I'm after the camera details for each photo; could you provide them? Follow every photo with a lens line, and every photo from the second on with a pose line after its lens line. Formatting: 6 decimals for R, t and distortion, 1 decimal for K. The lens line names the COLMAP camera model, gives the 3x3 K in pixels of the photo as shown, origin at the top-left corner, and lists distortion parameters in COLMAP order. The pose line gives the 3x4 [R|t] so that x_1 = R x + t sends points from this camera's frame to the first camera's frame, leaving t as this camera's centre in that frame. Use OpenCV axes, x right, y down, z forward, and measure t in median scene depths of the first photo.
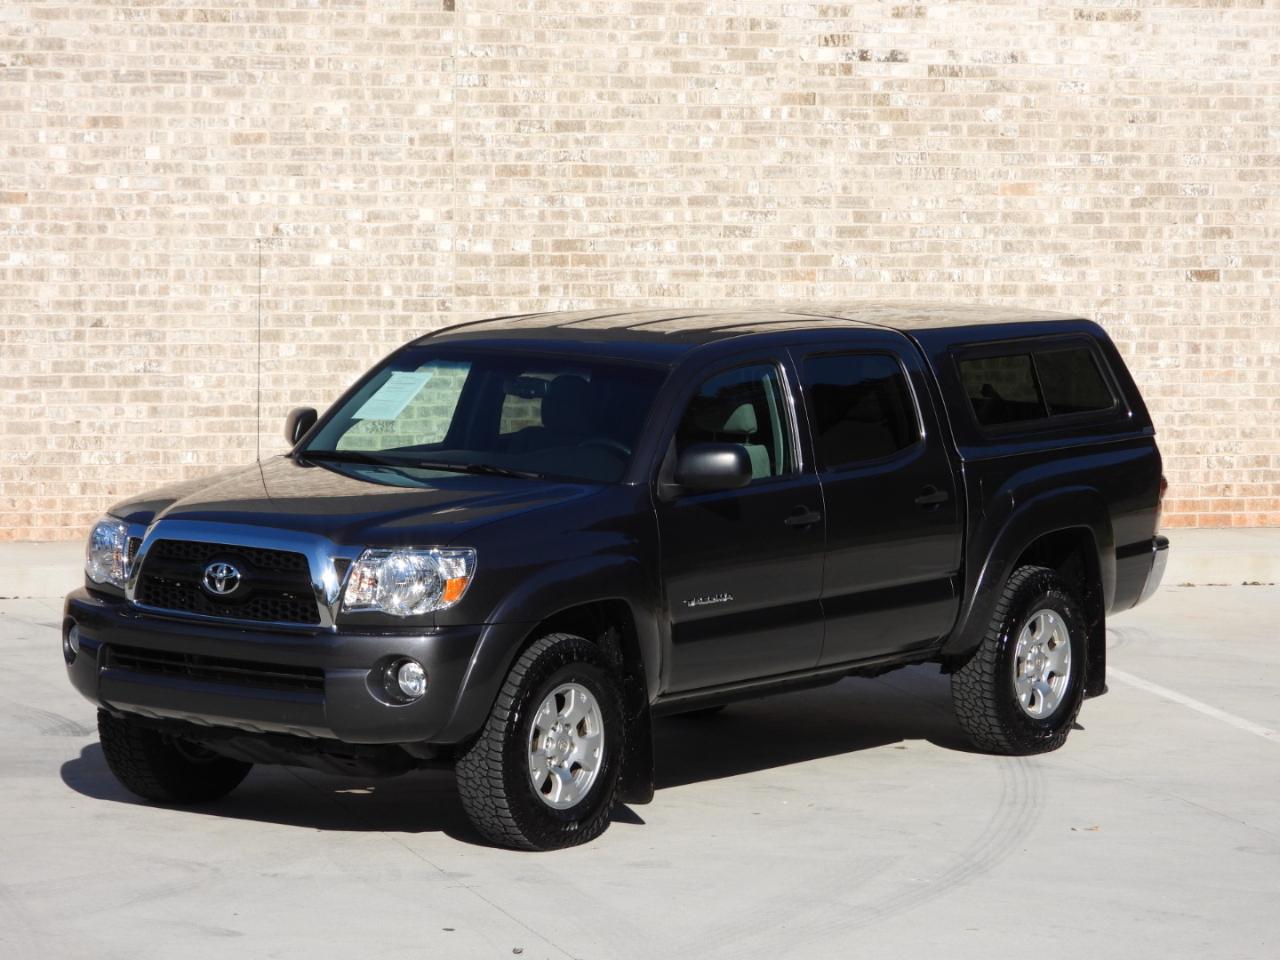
lens RADIAL K [[5046.4, 0, 640.0], [0, 5046.4, 480.0], [0, 0, 1]] dist [-0.113301, 2.576839]
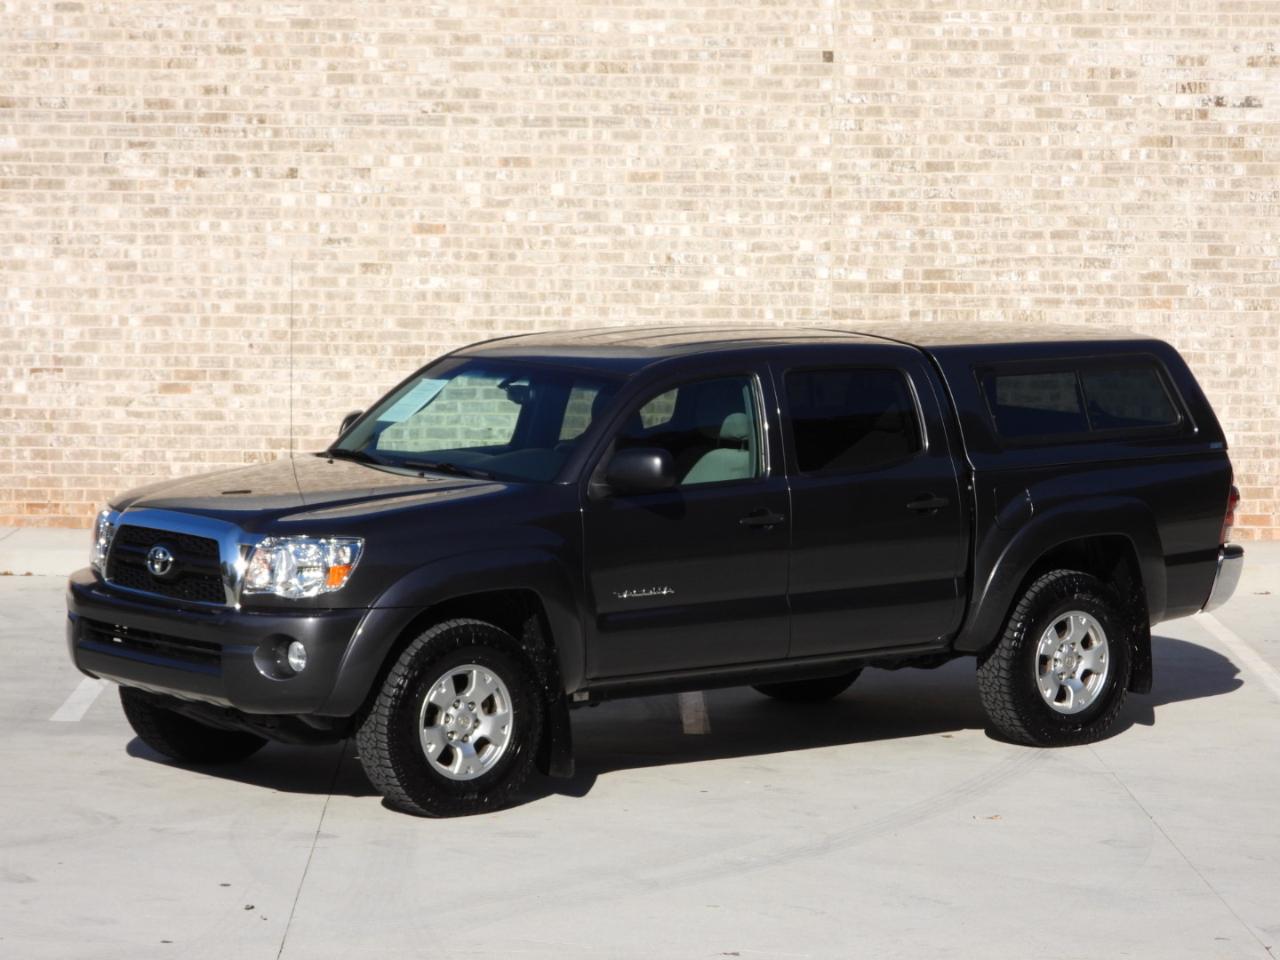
lens RADIAL K [[4330.1, 0, 640.0], [0, 4330.1, 480.0], [0, 0, 1]] dist [-0.023009, -0.107819]
pose [[0.965536, 0.018354, -0.259622, 0.171753], [-0.019084, 0.999818, -0.000294, -0.000016], [0.259570, 0.005238, 0.965710, 0.069369]]
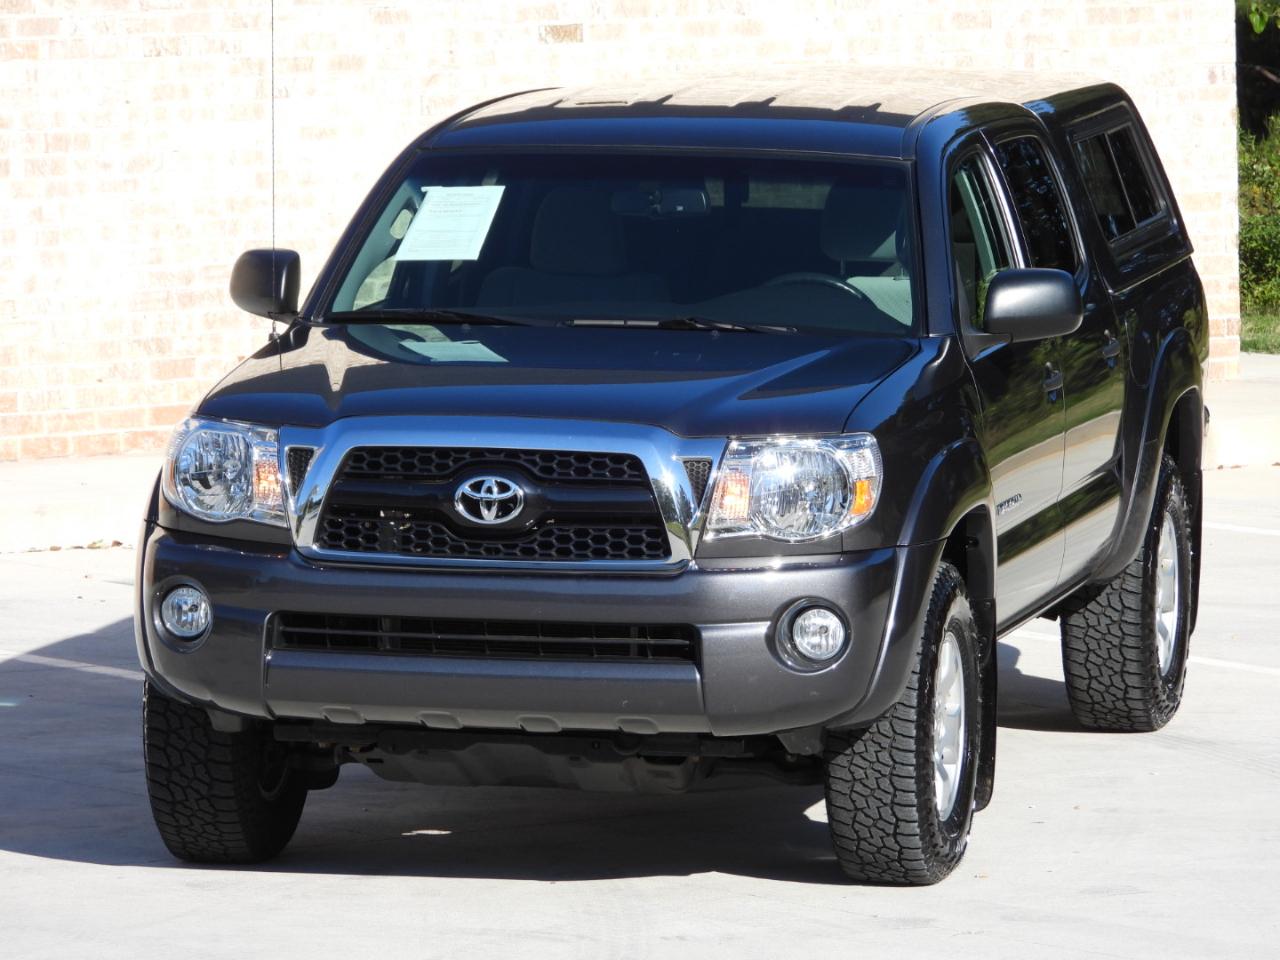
lens RADIAL K [[8711.3, 0, 640.0], [0, 8711.3, 480.0], [0, 0, 1]] dist [-0.256676, 19.853803]
pose [[0.924051, -0.049153, 0.379097, -0.319044], [0.047147, 0.998782, 0.014579, 0.000811], [-0.379351, 0.004402, 0.925242, -0.036268]]
